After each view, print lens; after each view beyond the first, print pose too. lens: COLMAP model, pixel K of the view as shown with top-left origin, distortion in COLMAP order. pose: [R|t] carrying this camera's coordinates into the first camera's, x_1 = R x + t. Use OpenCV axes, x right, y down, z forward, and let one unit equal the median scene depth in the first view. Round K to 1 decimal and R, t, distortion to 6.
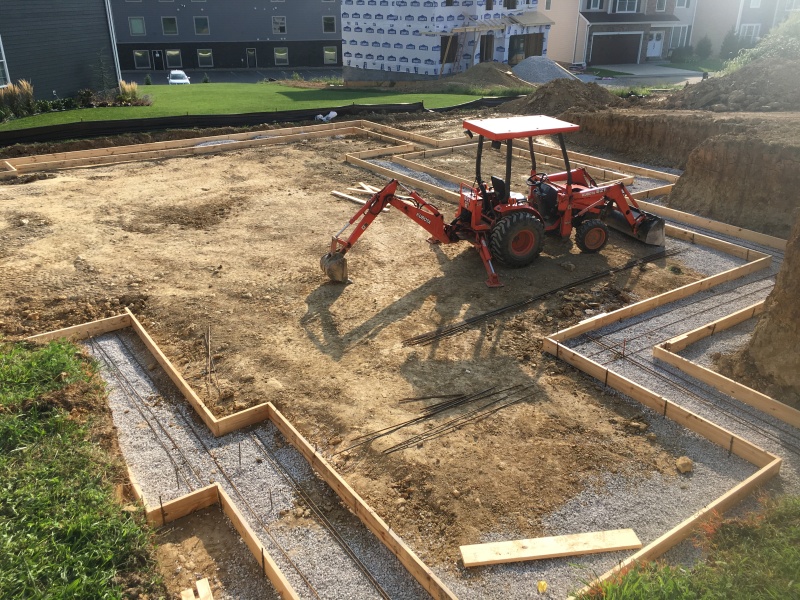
lens RADIAL K [[673.3, 0, 400.0], [0, 673.3, 300.0], [0, 0, 1]] dist [0.069717, -0.090069]
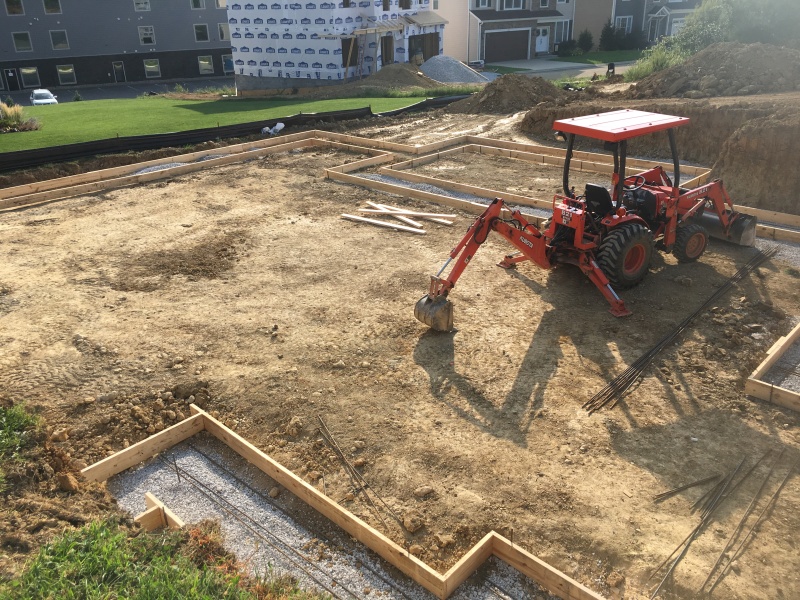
lens RADIAL K [[673.3, 0, 400.0], [0, 673.3, 300.0], [0, 0, 1]] dist [0.069717, -0.090069]
pose [[0.979893, -0.105946, 0.169069, -0.232023], [0.107212, 0.994235, 0.001647, -0.060554], [-0.168269, 0.016512, 0.985603, 0.192477]]
